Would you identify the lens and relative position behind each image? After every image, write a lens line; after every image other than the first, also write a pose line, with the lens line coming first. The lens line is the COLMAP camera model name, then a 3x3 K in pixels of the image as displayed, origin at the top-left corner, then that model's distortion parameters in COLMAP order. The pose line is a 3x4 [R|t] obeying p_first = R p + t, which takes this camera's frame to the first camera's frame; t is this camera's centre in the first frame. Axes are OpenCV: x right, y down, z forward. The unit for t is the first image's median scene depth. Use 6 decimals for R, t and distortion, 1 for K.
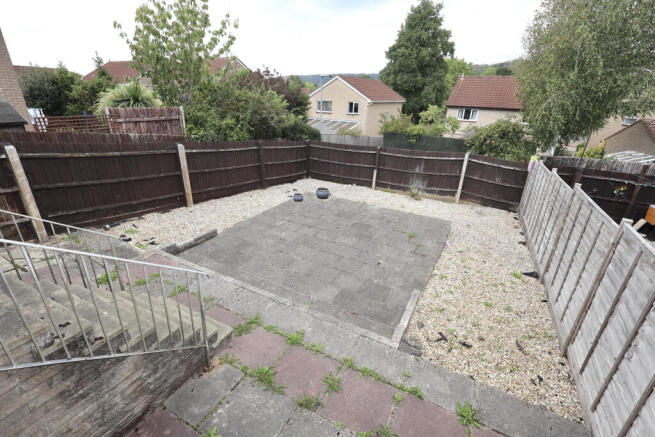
lens RADIAL K [[299.6, 0, 326.9], [0, 299.6, 217.3], [0, 0, 1]] dist [-0.000833, -0.001362]
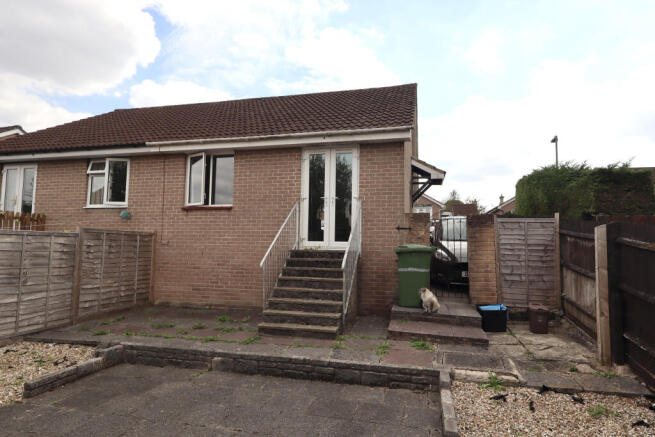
lens RADIAL K [[394.7, 0, 327.6], [0, 394.7, 218.0], [0, 0, 1]] dist [0.001994, 0.000581]
pose [[-0.970089, -0.060576, -0.235071, -0.052143], [-0.130603, 0.946510, 0.295062, -0.195710], [0.204623, 0.316937, -0.926110, 0.773058]]
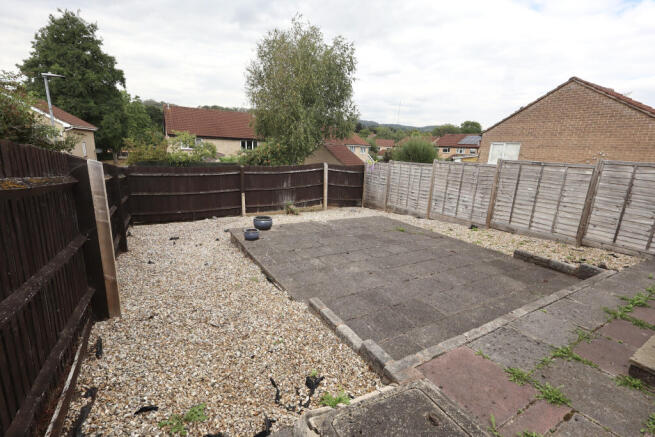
lens RADIAL K [[299.6, 0, 327.6], [0, 299.6, 219.9], [0, 0, 1]] dist [-0.000833, -0.001362]
pose [[0.522281, -0.211029, 0.826250, -0.440539], [0.296652, 0.953344, 0.055973, -0.067007], [-0.799513, 0.215875, 0.560515, 0.376893]]
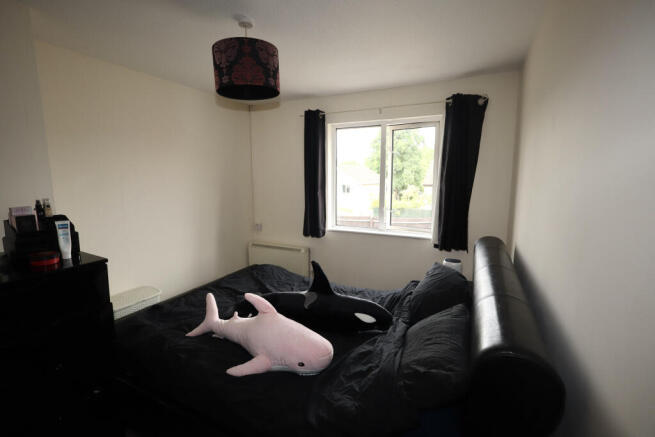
lens RADIAL K [[299.6, 0, 328.3], [0, 299.6, 216.9], [0, 0, 1]] dist [-0.000833, -0.001362]
pose [[0.998752, -0.035591, 0.035049, -0.077927], [0.043311, 0.966583, -0.252668, 0.113396], [-0.024885, 0.253871, 0.966918, -0.353393]]
